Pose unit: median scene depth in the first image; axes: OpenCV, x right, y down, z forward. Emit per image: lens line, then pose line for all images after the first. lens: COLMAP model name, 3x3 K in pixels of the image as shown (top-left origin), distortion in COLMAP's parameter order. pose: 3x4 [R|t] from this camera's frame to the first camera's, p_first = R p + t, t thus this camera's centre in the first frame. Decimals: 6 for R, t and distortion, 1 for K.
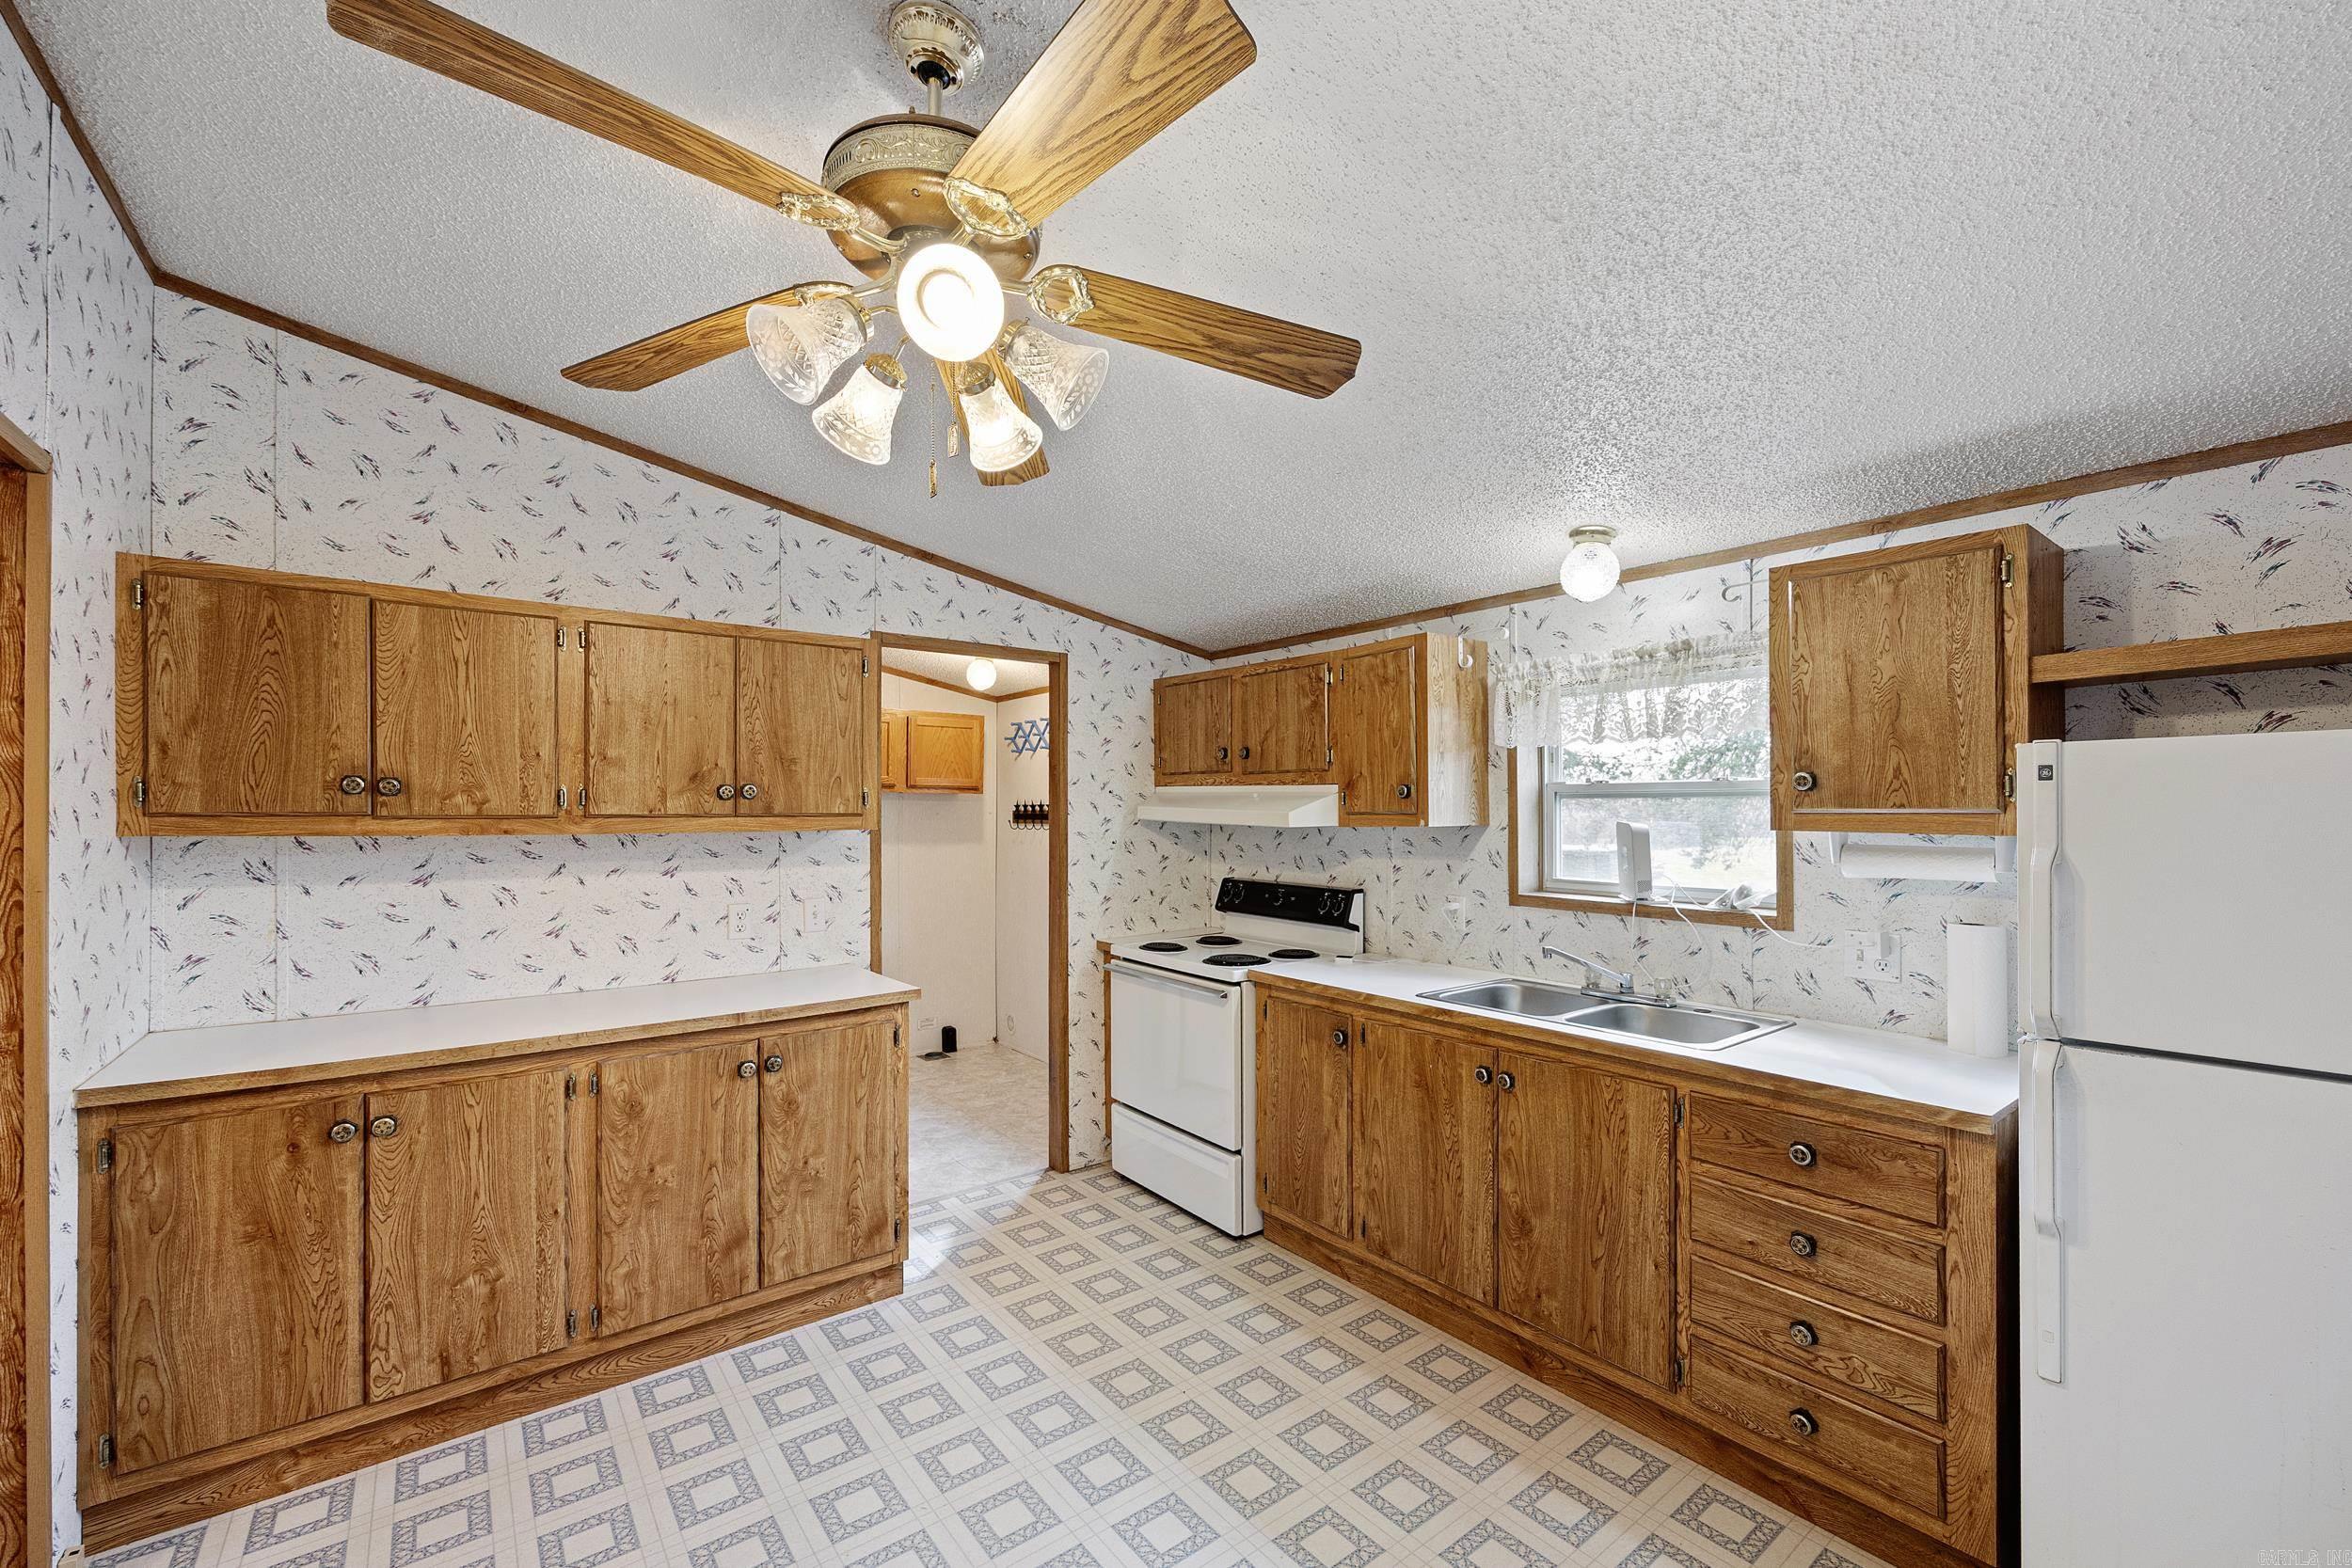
lens RADIAL K [[948.5, 0, 1192.7], [0, 948.5, 803.8], [0, 0, 1]] dist [-0.011773, 0.000704]
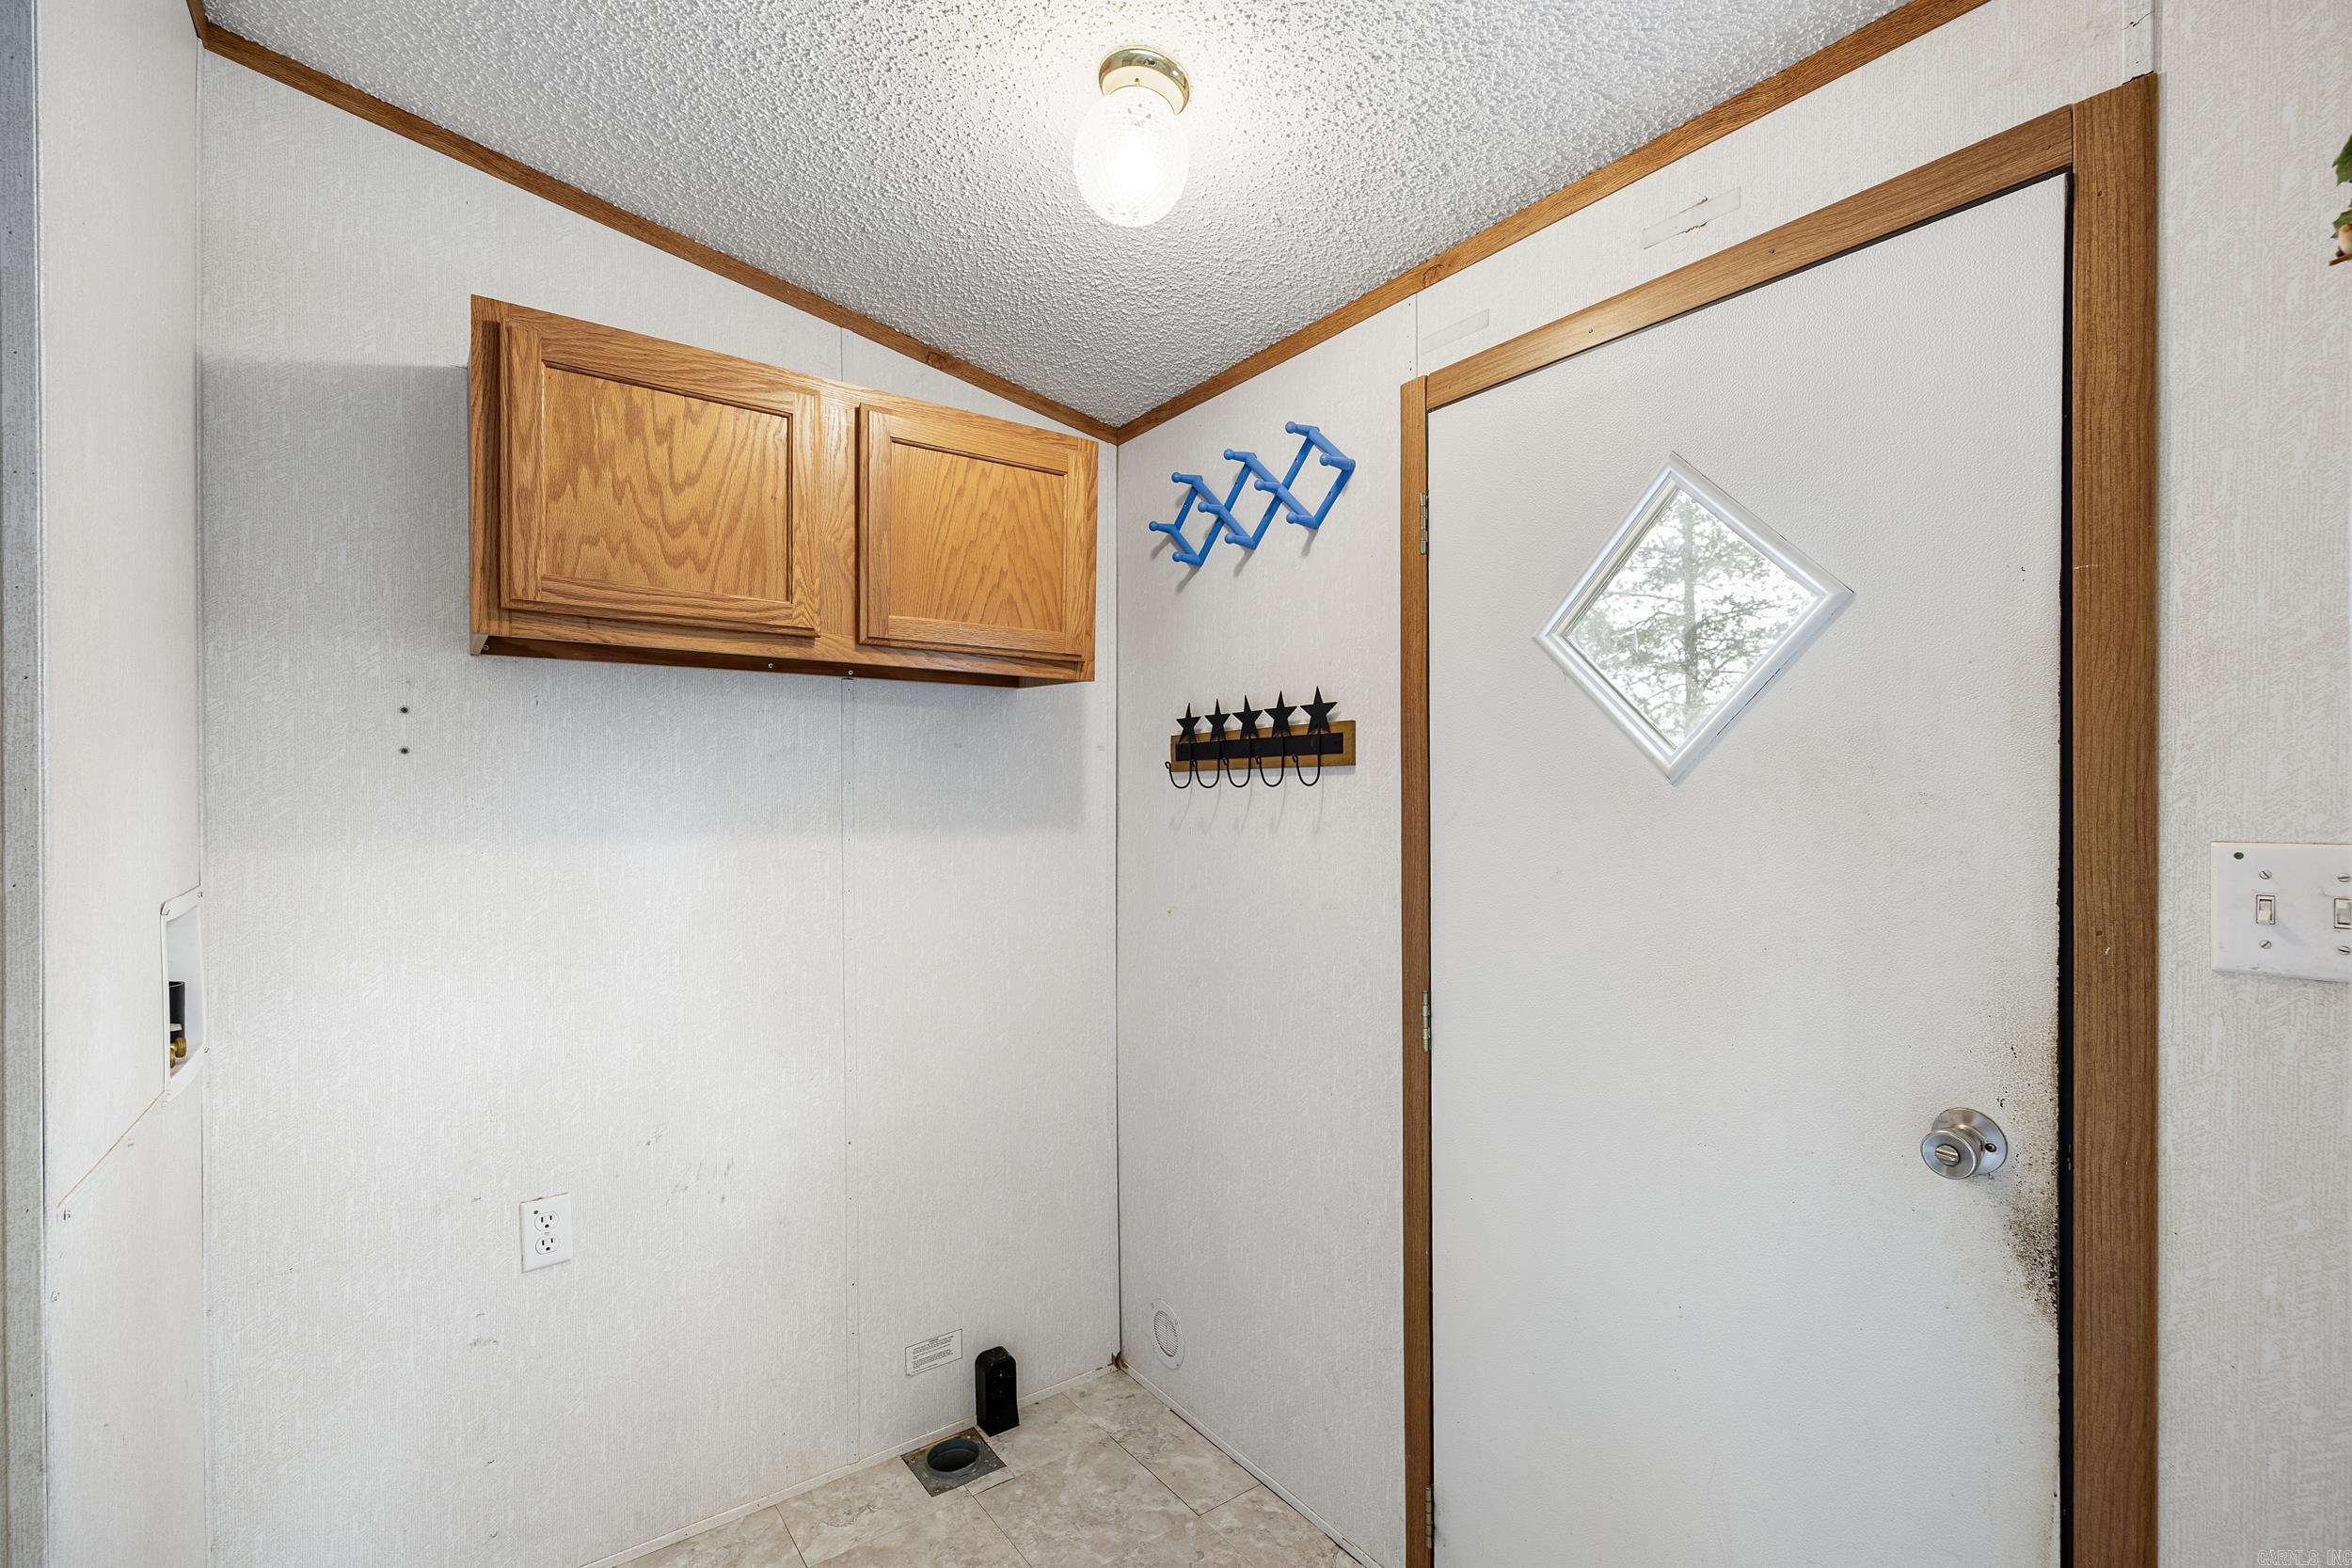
lens RADIAL K [[1067.5, 0, 1179.5], [0, 1067.5, 785.6], [0, 0, 1]] dist [-0.000447, 0.000045]
pose [[0.998398, -0.004537, -0.056392, -0.353677], [0.005183, 0.999923, 0.011308, 0.045813], [0.056336, -0.011582, 0.998345, 1.304476]]
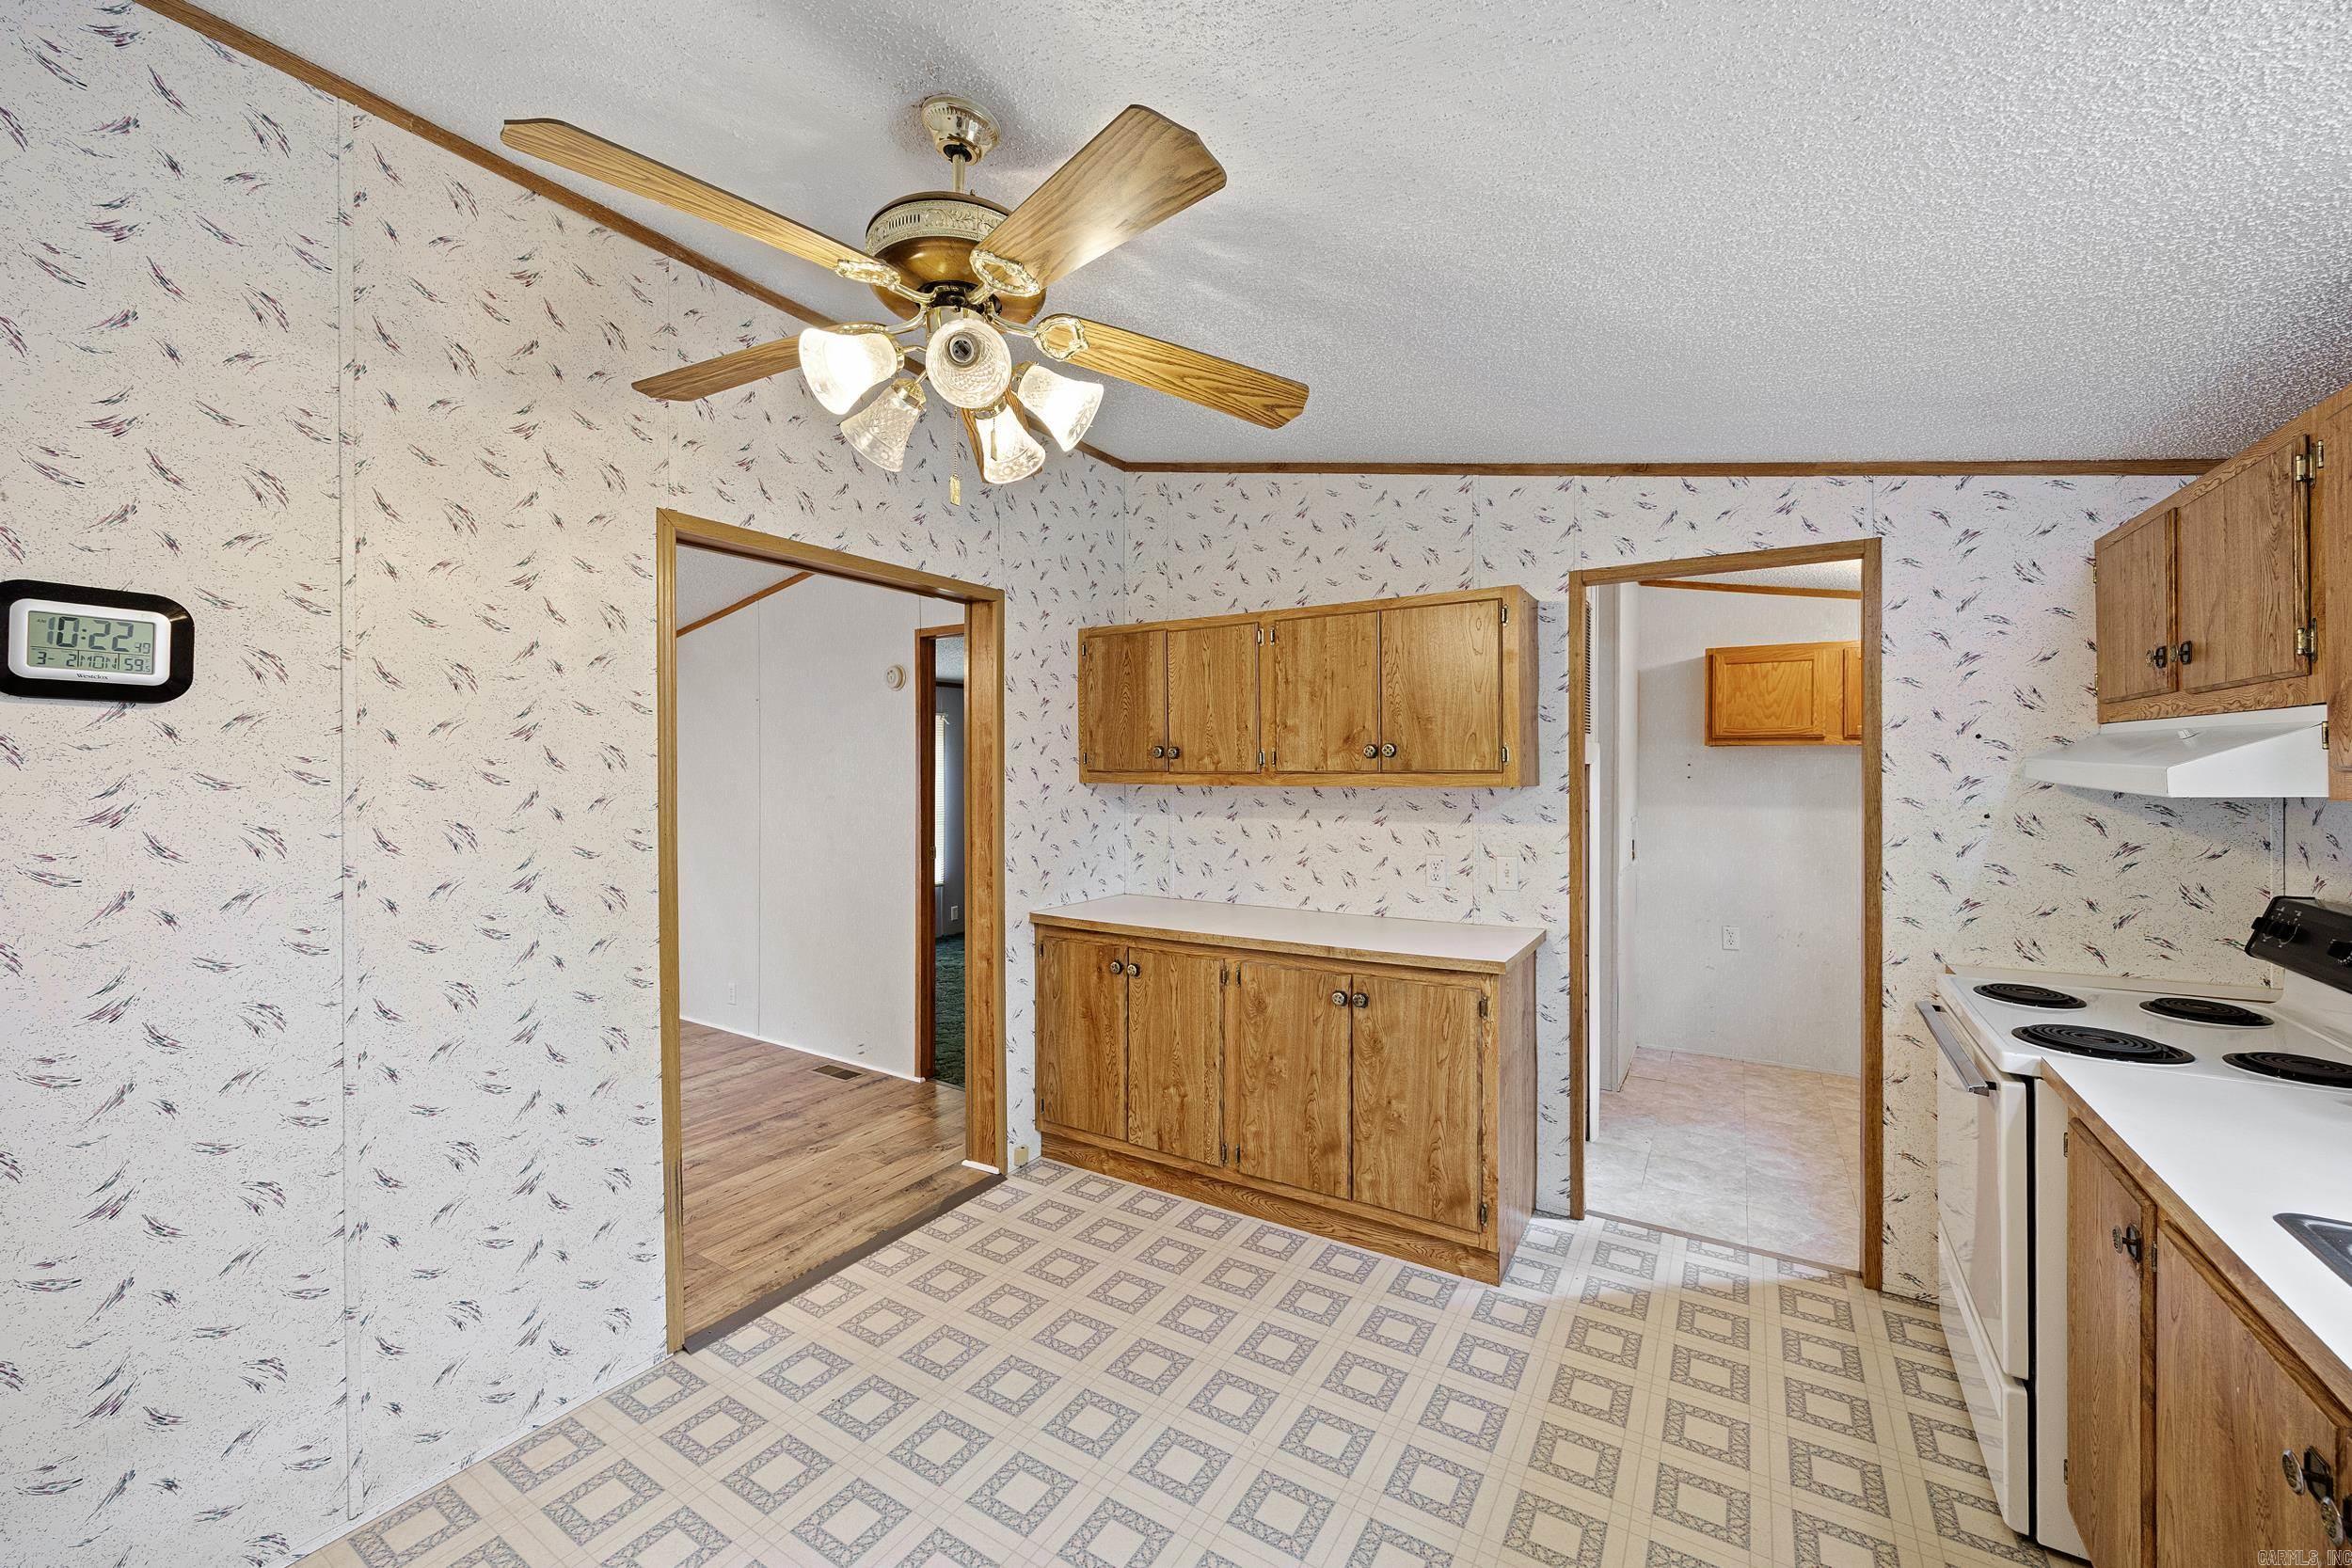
lens RADIAL K [[902.1, 0, 1177.6], [0, 902.1, 772.7], [0, 0, 1]] dist [-0.011661, 0.001141]
pose [[0.333633, 0.001106, -0.942702, 0.435240], [0.008312, 0.999957, 0.004115, 0.006720], [0.942666, -0.009209, 0.333609, 0.428128]]
